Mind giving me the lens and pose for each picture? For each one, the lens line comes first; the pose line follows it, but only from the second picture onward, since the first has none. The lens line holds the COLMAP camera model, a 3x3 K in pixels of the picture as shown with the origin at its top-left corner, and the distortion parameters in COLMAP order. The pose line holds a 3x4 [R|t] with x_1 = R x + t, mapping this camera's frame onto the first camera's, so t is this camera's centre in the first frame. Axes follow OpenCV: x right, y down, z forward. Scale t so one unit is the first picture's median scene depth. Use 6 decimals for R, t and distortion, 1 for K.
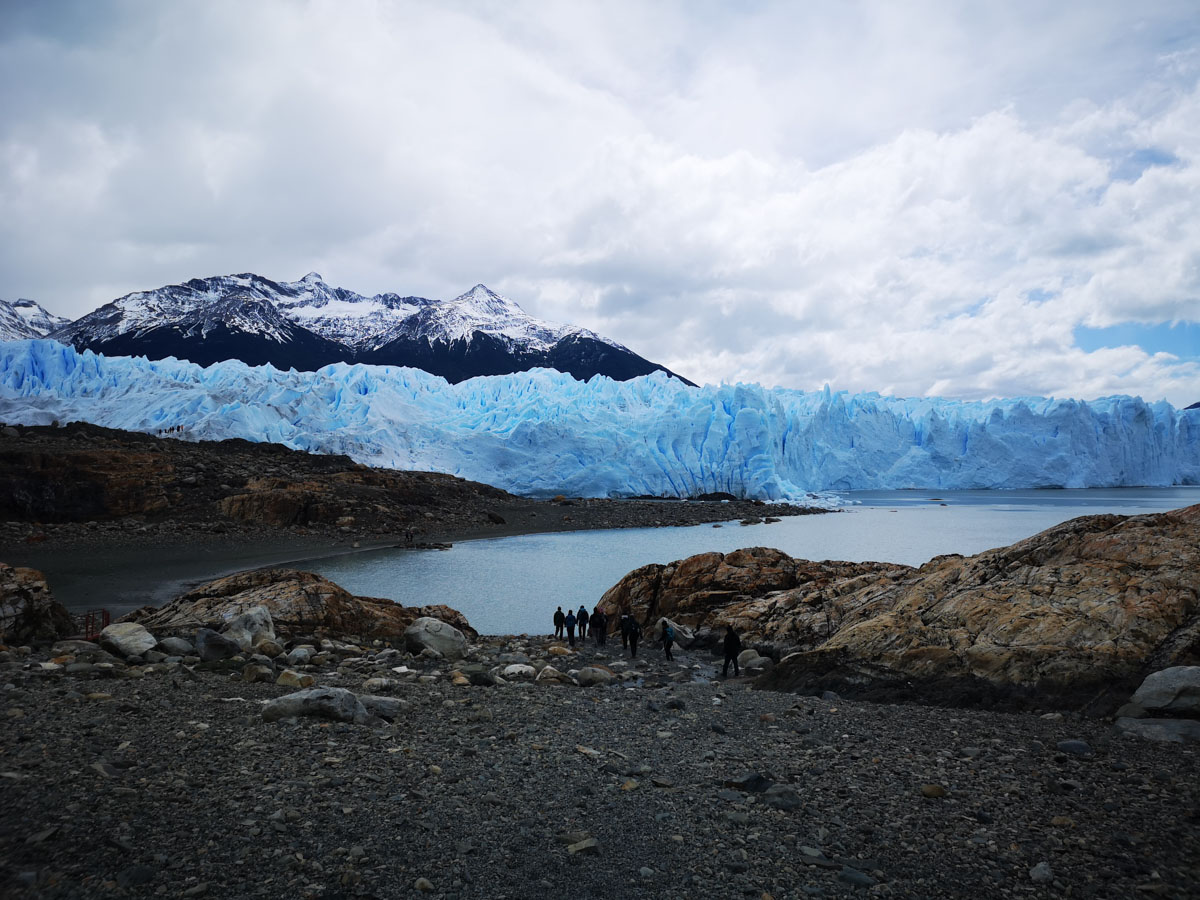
lens RADIAL K [[940.6, 0, 652.3], [0, 940.6, 444.0], [0, 0, 1]] dist [0.023938, -0.044276]
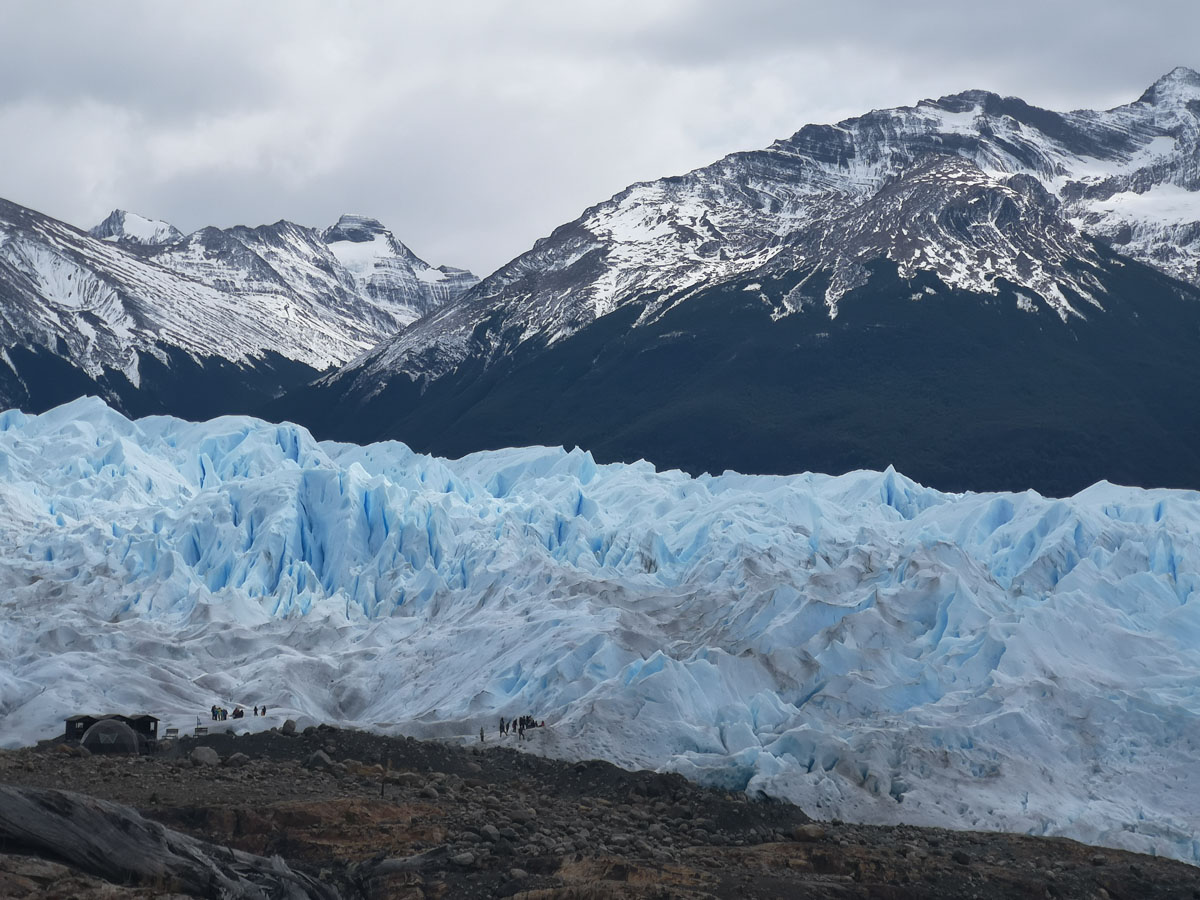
lens RADIAL K [[3394.0, 0, 603.0], [0, 3394.0, 453.1], [0, 0, 1]] dist [0.480335, 0.000000]
pose [[0.870484, -0.020708, -0.491761, 0.232995], [-0.008402, 0.998344, -0.056912, -0.034792], [0.492125, 0.053673, 0.868868, -0.291472]]
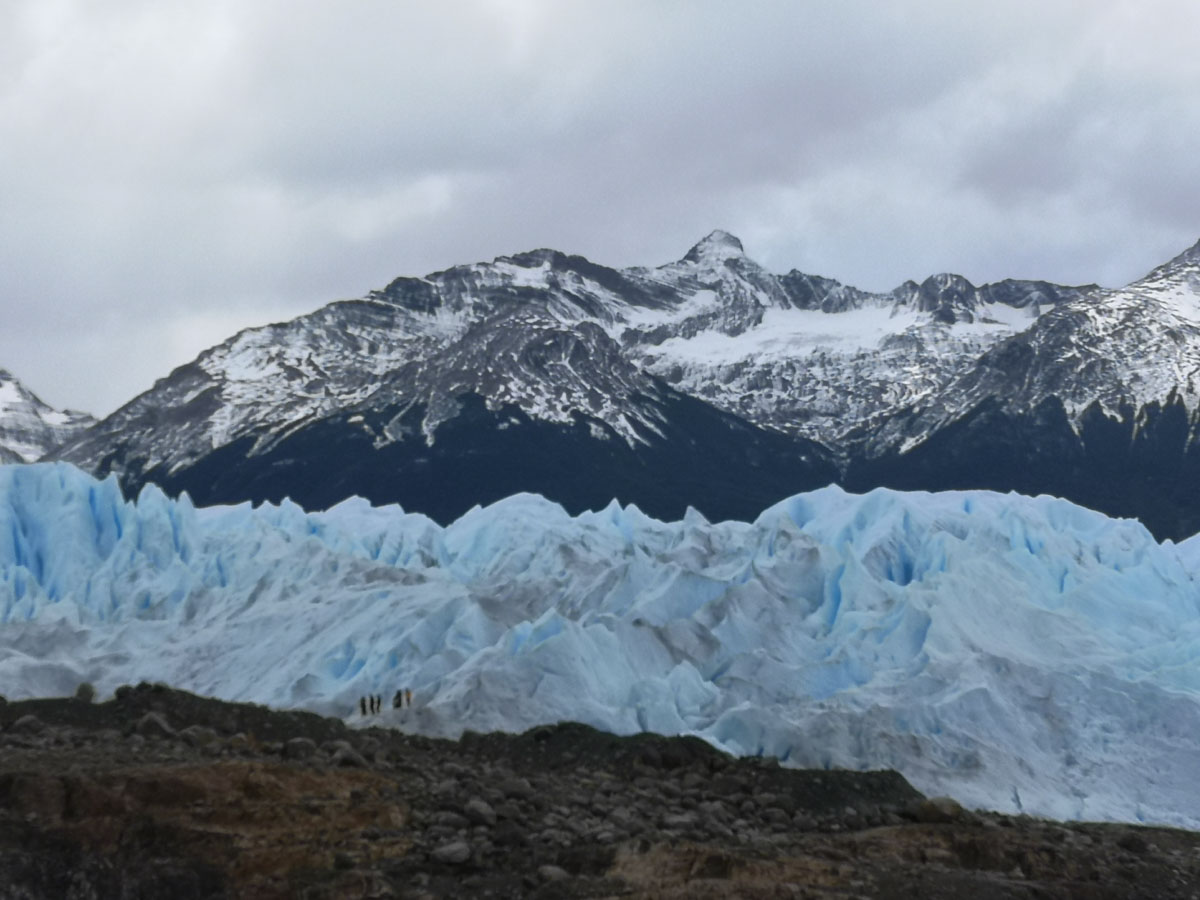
lens RADIAL K [[3022.9, 0, 572.6], [0, 3022.9, 418.6], [0, 0, 1]] dist [0.115034, 0.000000]
pose [[0.922041, -0.059434, -0.382503, -0.017716], [0.018899, 0.993876, -0.108874, 0.001767], [0.386631, 0.093157, 0.917517, 0.017579]]
